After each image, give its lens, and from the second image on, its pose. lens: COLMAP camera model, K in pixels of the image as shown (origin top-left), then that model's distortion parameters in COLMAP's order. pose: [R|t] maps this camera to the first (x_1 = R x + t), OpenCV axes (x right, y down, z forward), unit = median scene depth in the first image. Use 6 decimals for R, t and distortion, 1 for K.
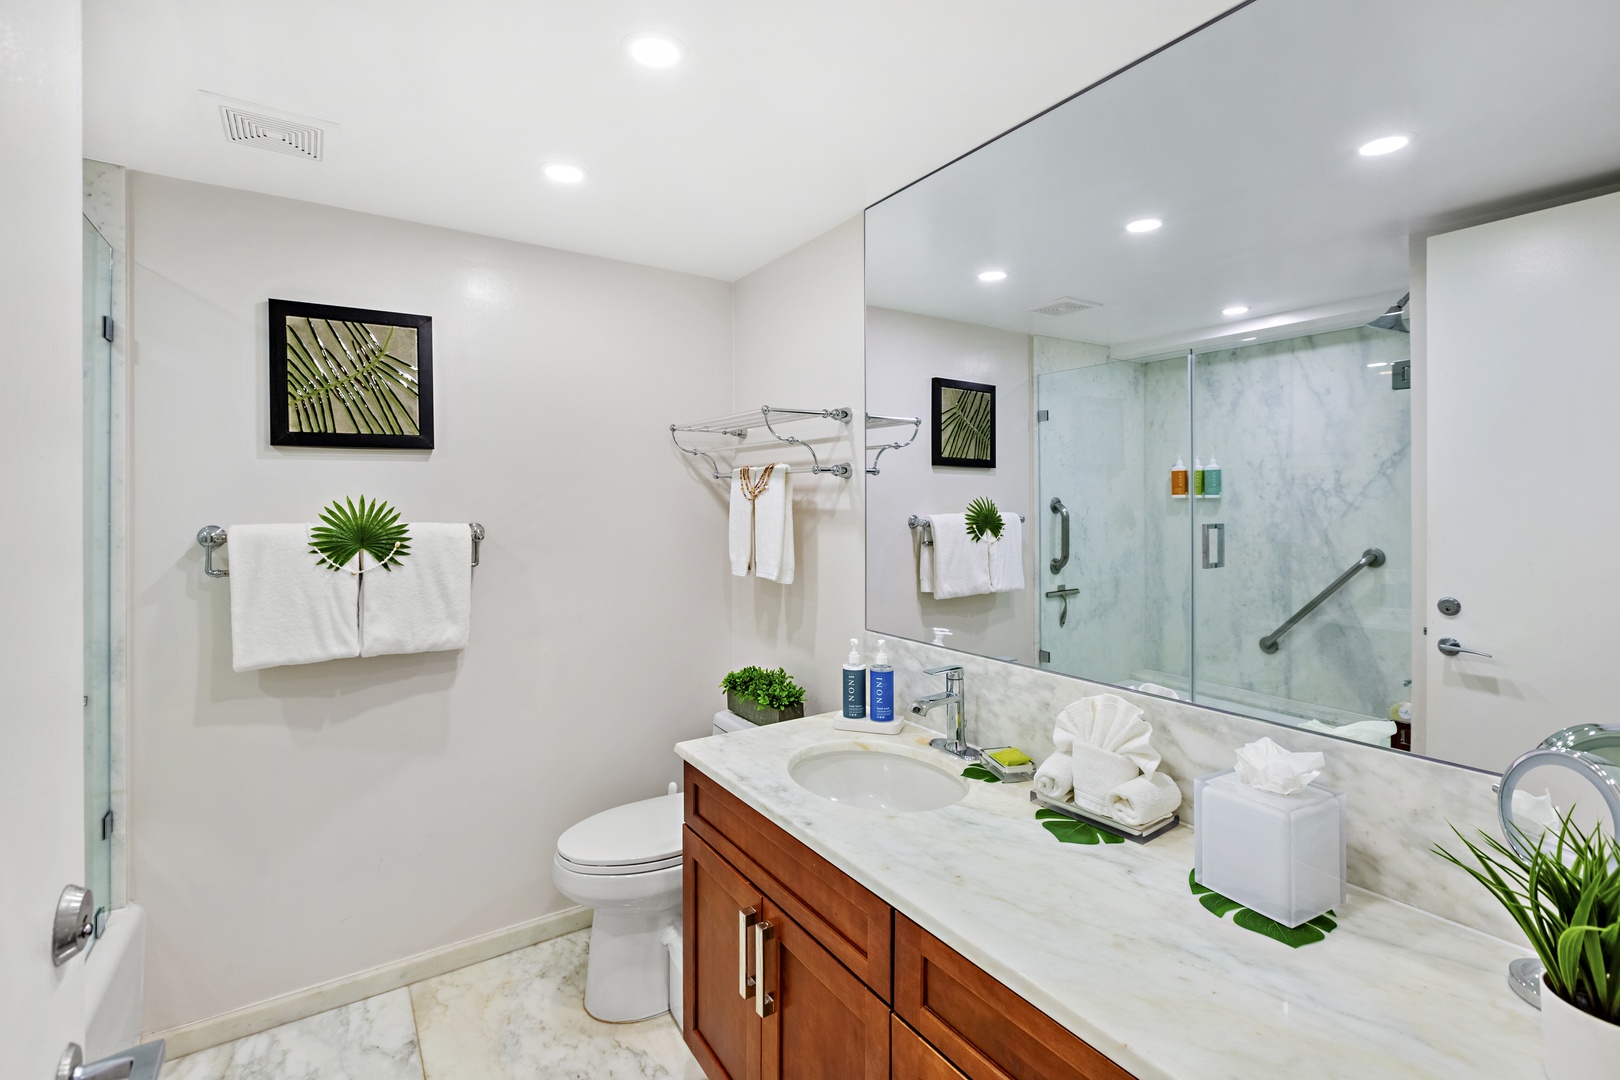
lens RADIAL K [[731.7, 0, 823.9], [0, 731.7, 499.7], [0, 0, 1]] dist [-0.004165, 0.000013]
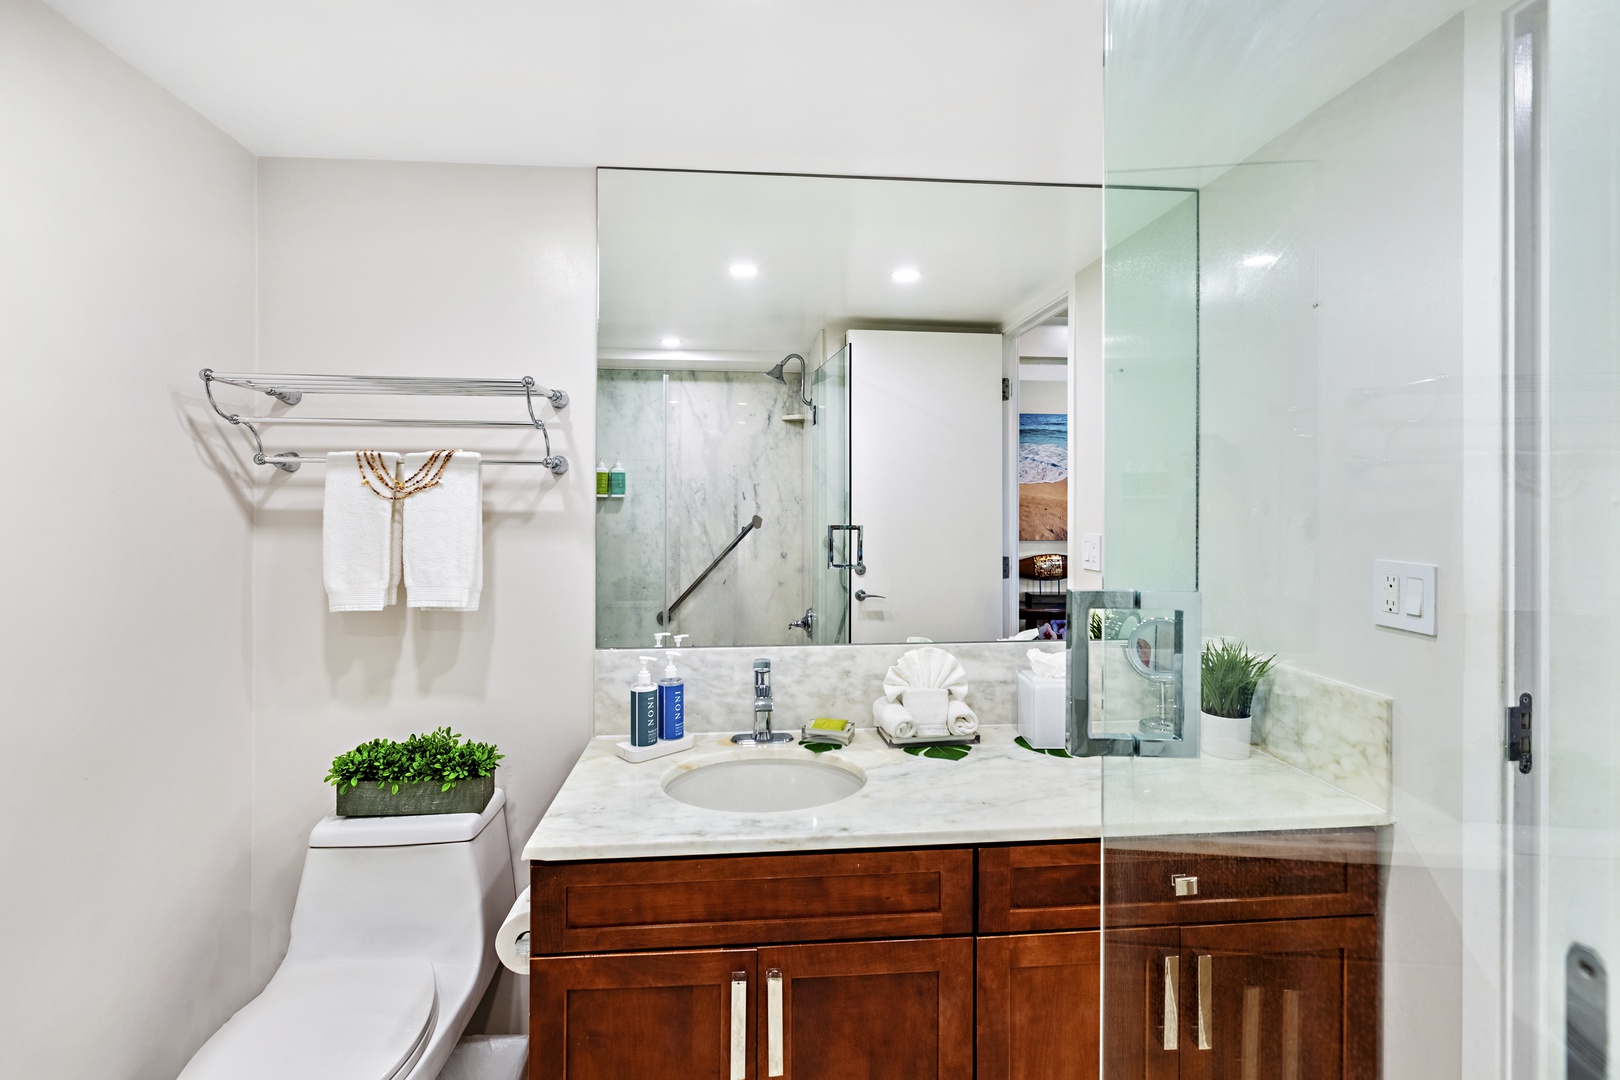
lens RADIAL K [[731.7, 0, 792.5], [0, 731.7, 495.9], [0, 0, 1]] dist [-0.004165, 0.000013]
pose [[0.485248, 0.006881, 0.874349, -0.544332], [-0.006520, 0.999970, -0.004251, -0.002645], [-0.874352, -0.003638, 0.485278, 0.342250]]
